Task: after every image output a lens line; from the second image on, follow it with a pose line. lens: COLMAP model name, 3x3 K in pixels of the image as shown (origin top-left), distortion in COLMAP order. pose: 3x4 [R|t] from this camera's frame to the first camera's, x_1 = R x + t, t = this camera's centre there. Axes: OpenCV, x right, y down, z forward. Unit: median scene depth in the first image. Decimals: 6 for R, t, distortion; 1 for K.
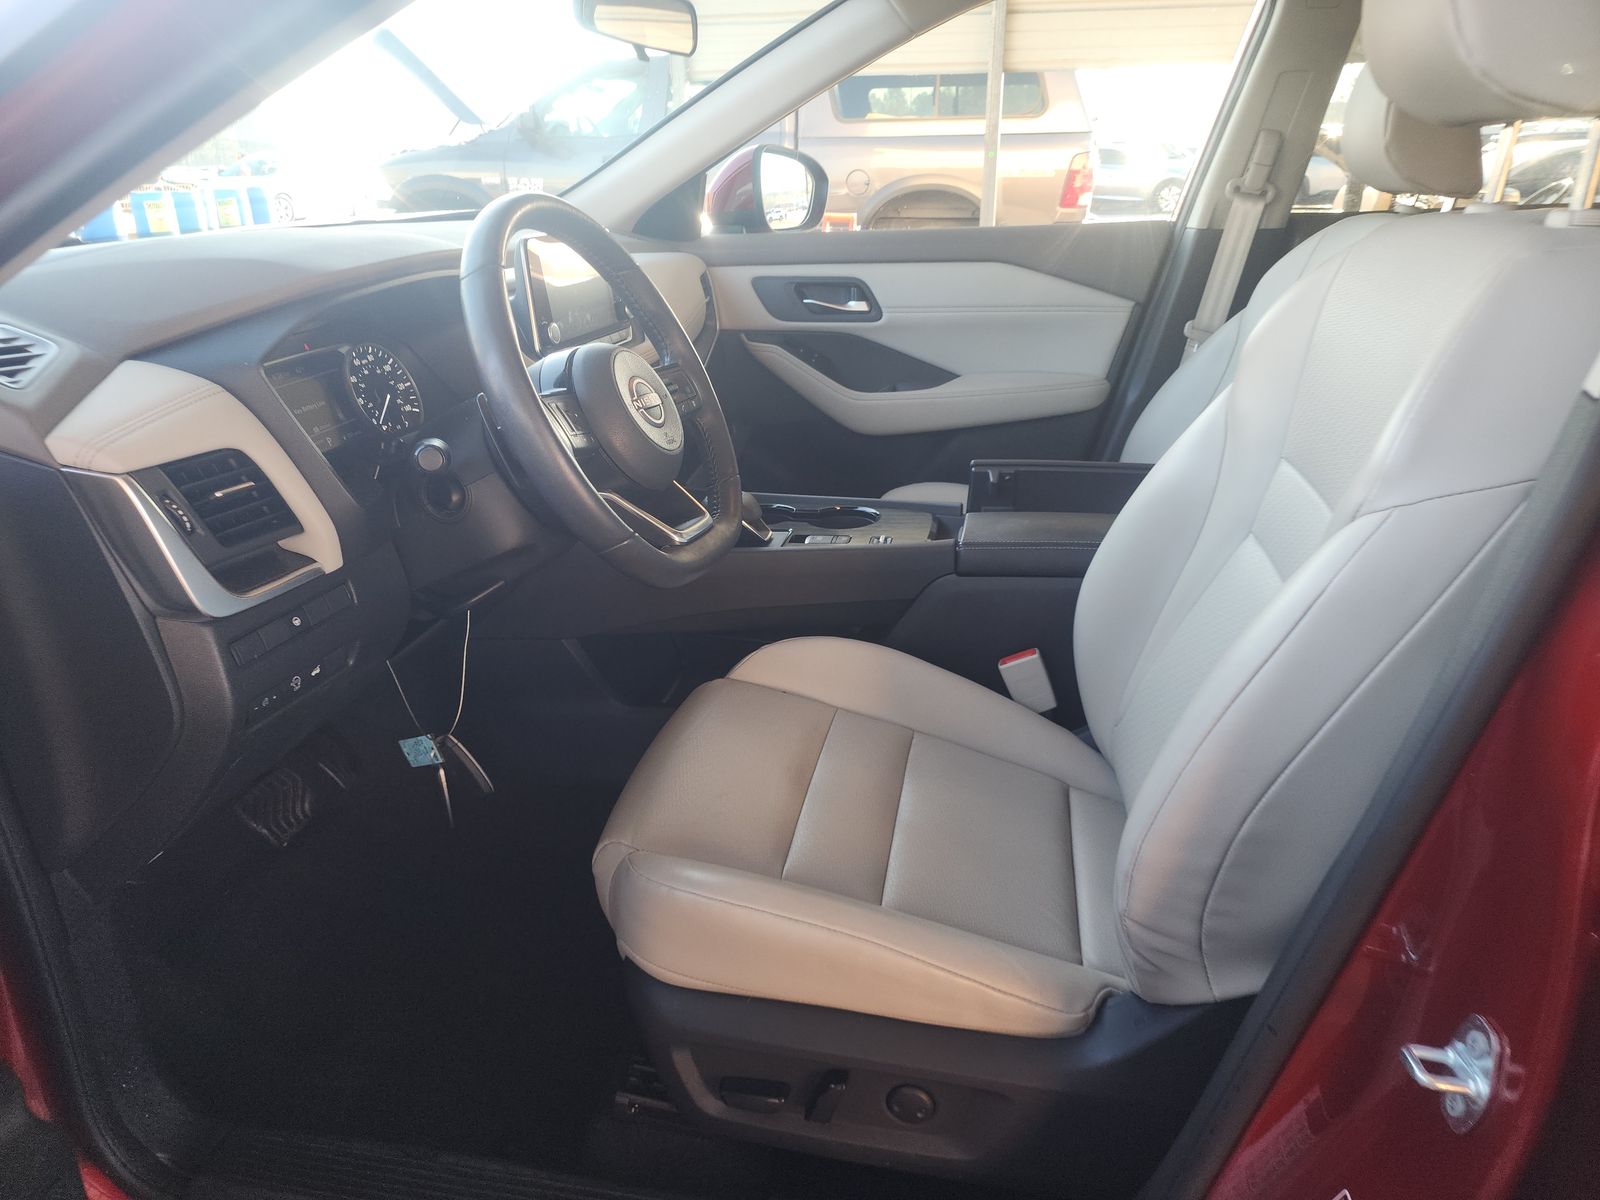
lens RADIAL K [[1057.0, 0, 800.0], [0, 1057.0, 600.0], [0, 0, 1]] dist [0.071688, -0.085689]
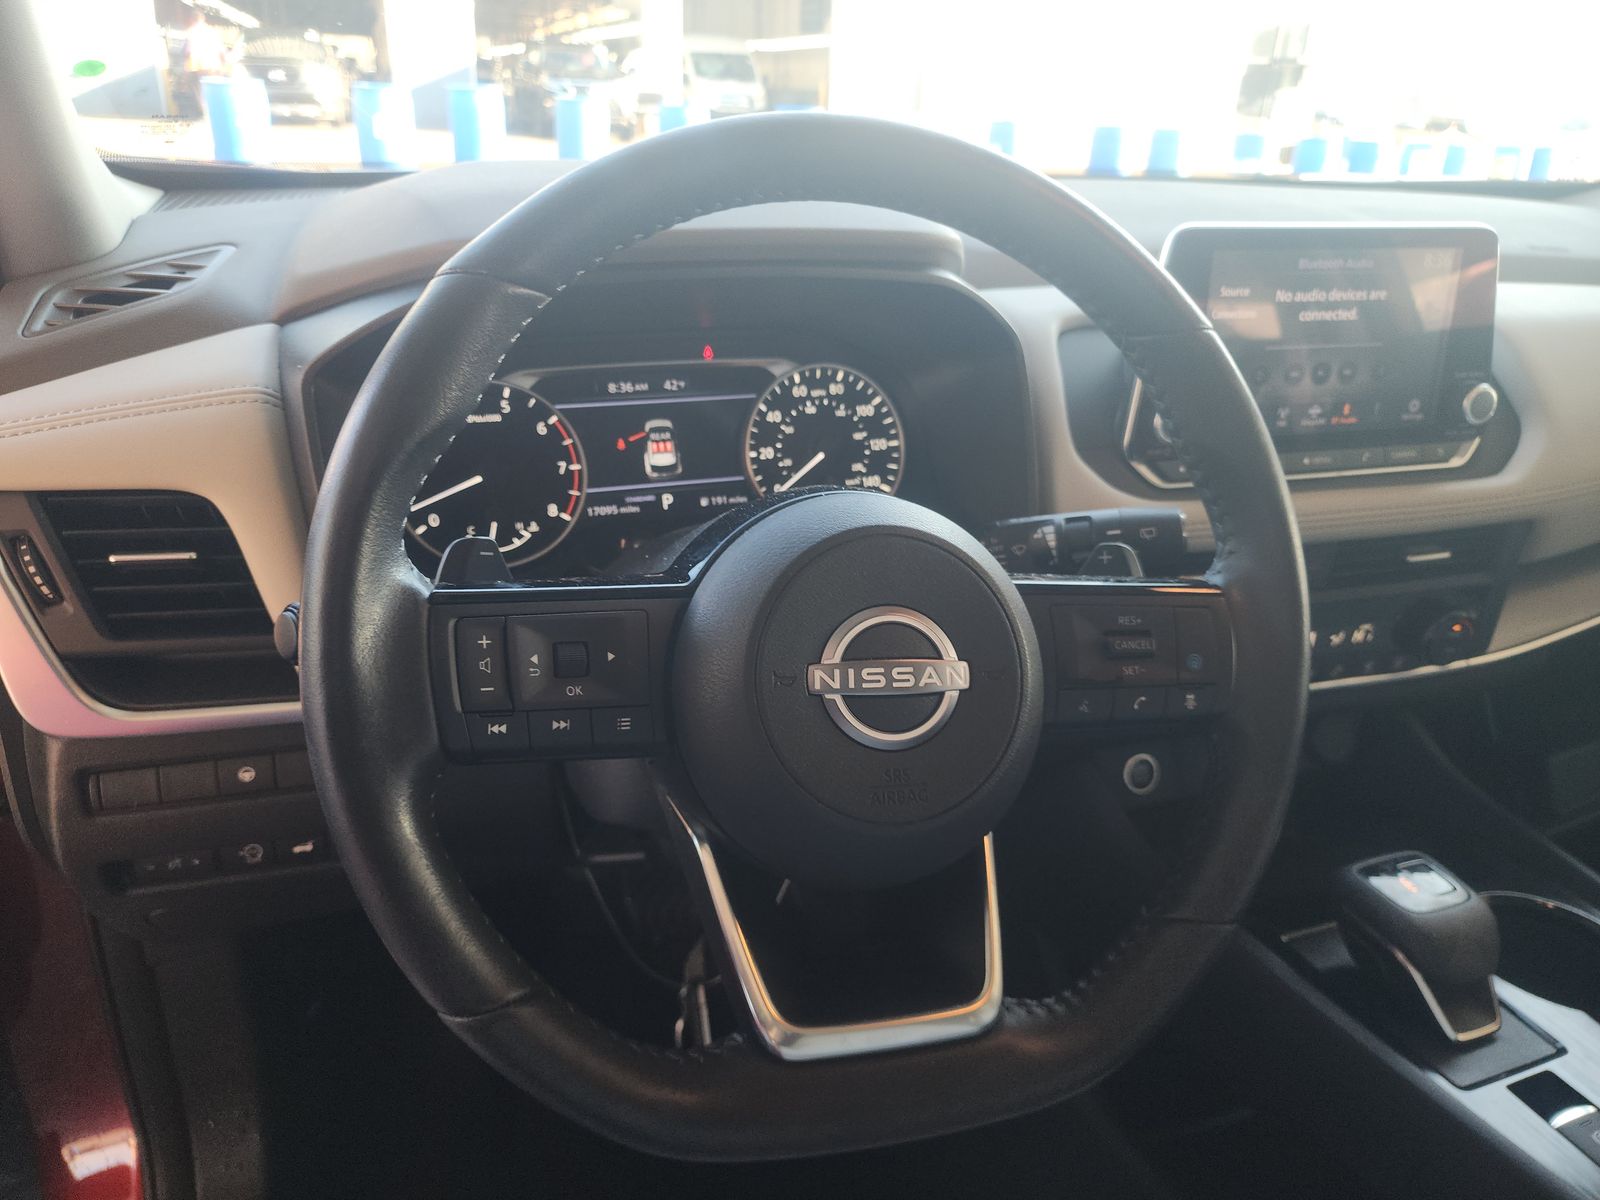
lens RADIAL K [[1057.0, 0, 800.0], [0, 1057.0, 600.0], [0, 0, 1]] dist [0.071688, -0.085689]
pose [[0.495974, 0.388238, -0.776712, 0.102138], [-0.357982, 0.906351, 0.224446, -0.246262], [0.791112, 0.166729, 0.588509, 0.651759]]
